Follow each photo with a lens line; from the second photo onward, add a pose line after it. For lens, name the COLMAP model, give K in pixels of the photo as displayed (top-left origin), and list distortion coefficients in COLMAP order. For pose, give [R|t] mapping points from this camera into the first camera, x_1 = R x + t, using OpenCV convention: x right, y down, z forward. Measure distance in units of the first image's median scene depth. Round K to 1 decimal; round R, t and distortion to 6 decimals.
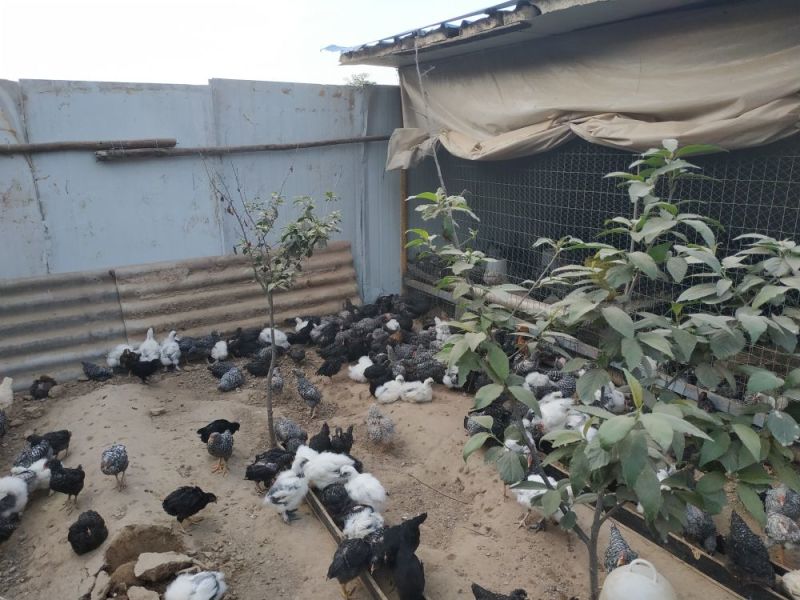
lens RADIAL K [[588.9, 0, 400.0], [0, 588.9, 300.0], [0, 0, 1]] dist [0.003204, 0.000960]
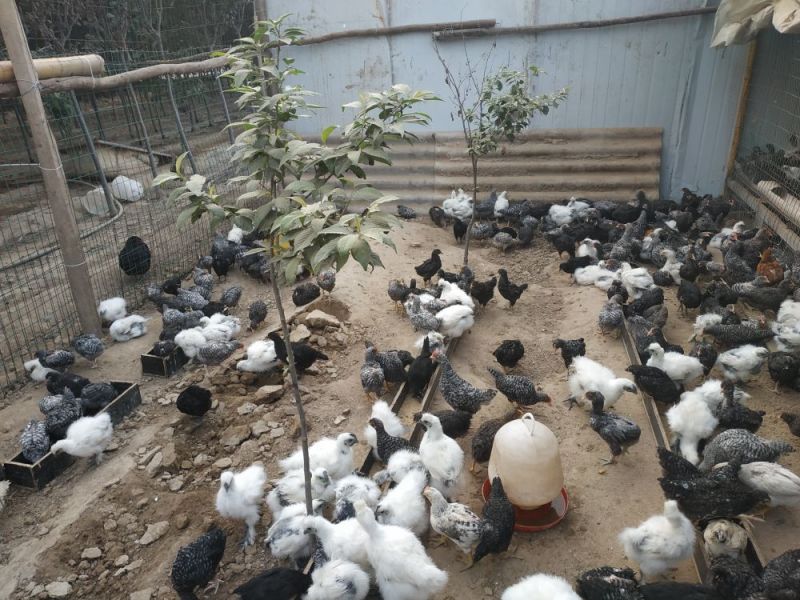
lens RADIAL K [[588.9, 0, 400.0], [0, 588.9, 300.0], [0, 0, 1]] dist [0.003204, 0.000960]
pose [[0.730281, 0.267053, -0.628787, 0.328329], [-0.146590, 0.960245, 0.237575, 0.001795], [0.667234, -0.081322, 0.740395, -0.000785]]
